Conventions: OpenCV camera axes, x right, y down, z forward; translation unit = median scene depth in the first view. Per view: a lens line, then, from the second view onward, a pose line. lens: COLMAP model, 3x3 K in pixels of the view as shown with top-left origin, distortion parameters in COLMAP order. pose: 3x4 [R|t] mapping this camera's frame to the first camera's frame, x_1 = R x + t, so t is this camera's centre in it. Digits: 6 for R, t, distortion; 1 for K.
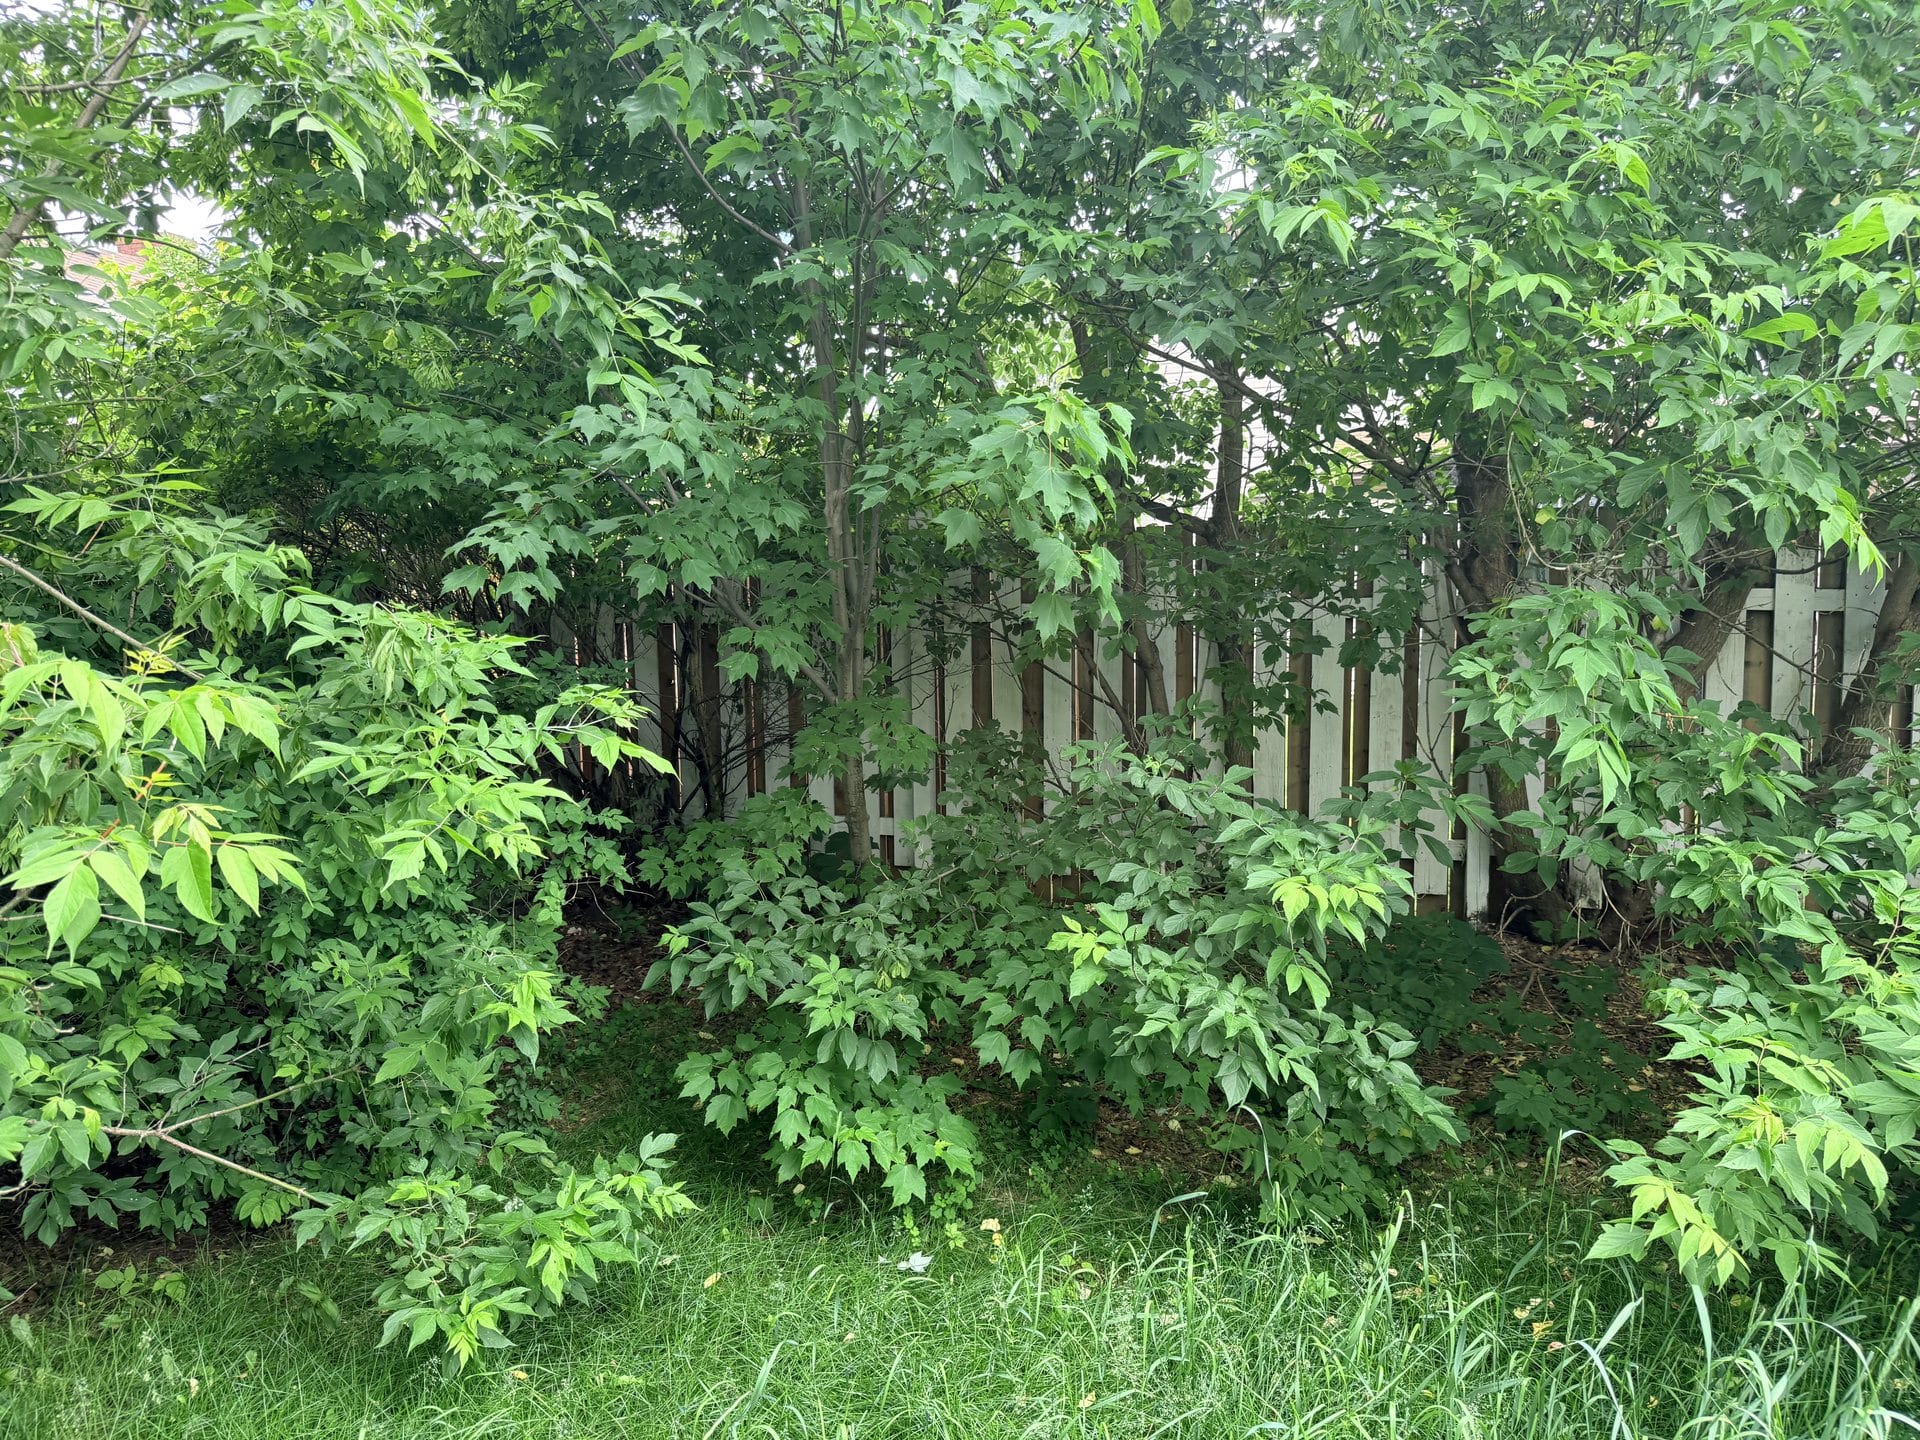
lens RADIAL K [[1352.7, 0, 966.2], [0, 1352.7, 723.1], [0, 0, 1]] dist [0.056674, -0.075859]
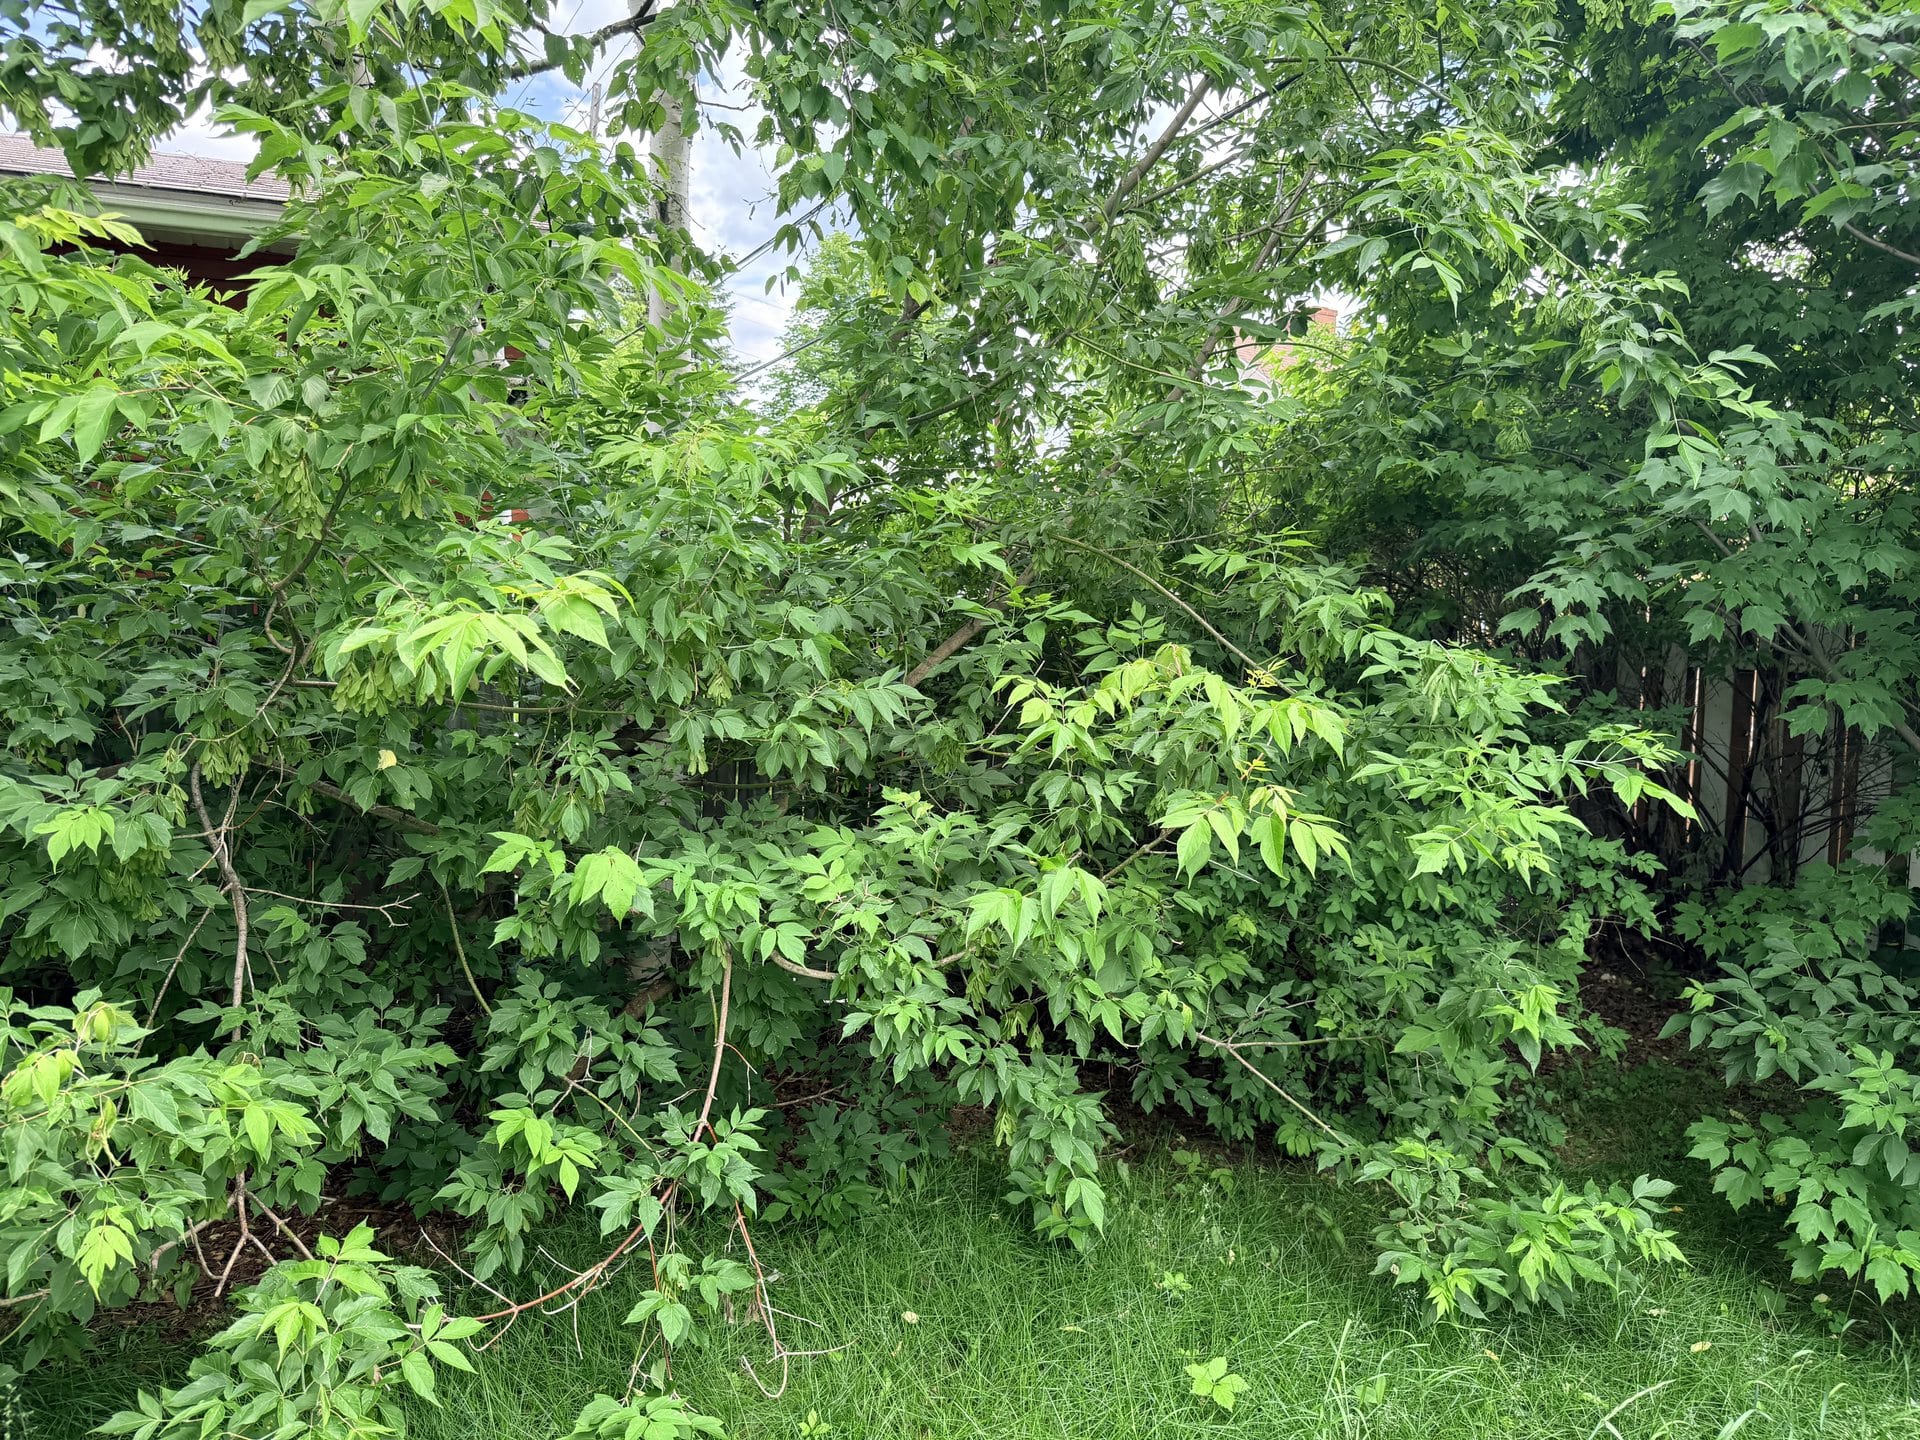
lens RADIAL K [[1352.7, 0, 966.2], [0, 1352.7, 723.1], [0, 0, 1]] dist [0.056674, -0.075859]
pose [[0.728280, 0.085391, -0.679939, 0.066722], [-0.103050, 0.994570, 0.014527, 0.006620], [0.677487, 0.059488, 0.733125, -0.111533]]
